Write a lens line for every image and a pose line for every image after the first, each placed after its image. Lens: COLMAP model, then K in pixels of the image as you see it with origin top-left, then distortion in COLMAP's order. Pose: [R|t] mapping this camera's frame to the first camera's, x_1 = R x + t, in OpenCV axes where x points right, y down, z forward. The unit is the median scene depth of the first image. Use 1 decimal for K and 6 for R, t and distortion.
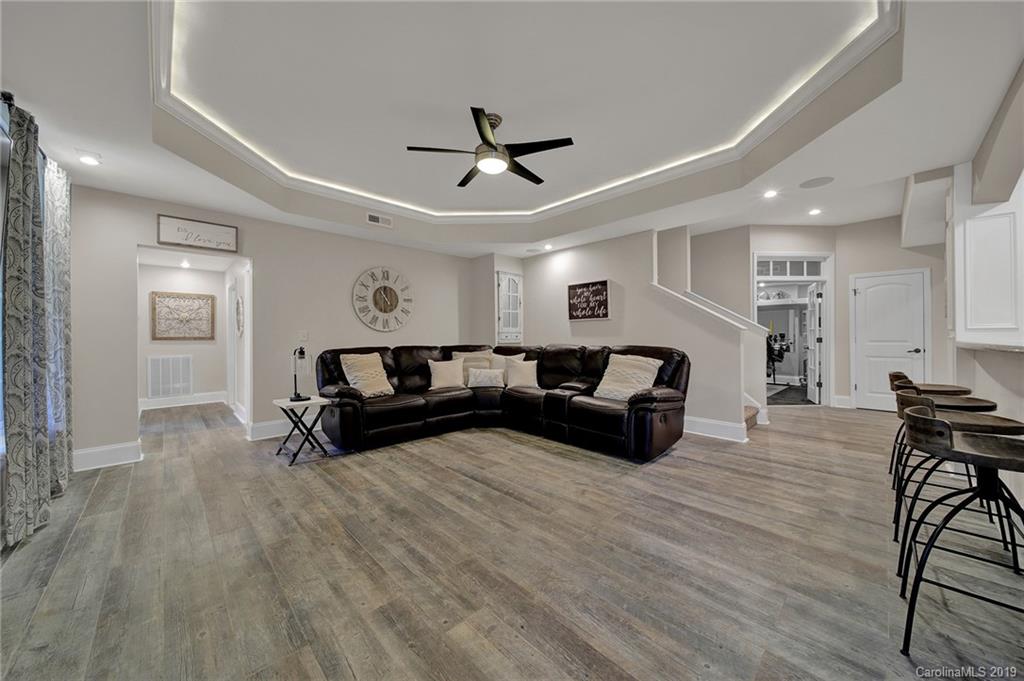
lens RADIAL K [[366.6, 0, 511.0], [0, 366.6, 336.1], [0, 0, 1]] dist [0.001587, -0.002847]
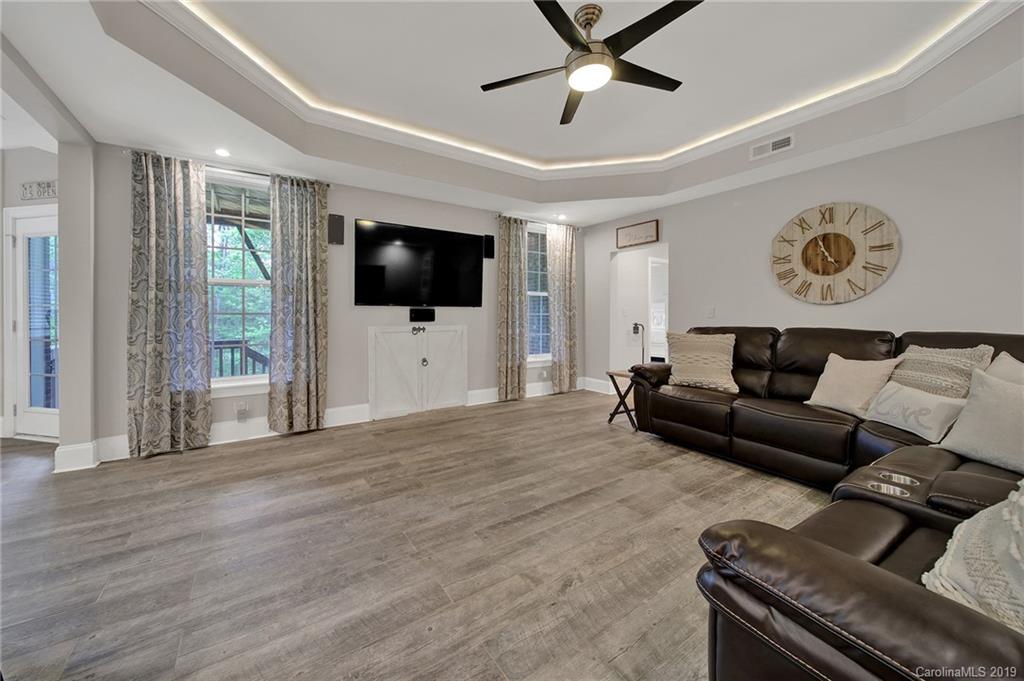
lens RADIAL K [[367.5, 0, 477.1], [0, 367.5, 316.1], [0, 0, 1]] dist [-0.001131, -0.000144]
pose [[-0.213188, 0.010200, -0.976958, 0.728026], [0.005724, 0.999941, 0.009191, -0.003145], [0.976994, -0.003632, -0.213234, 0.959975]]
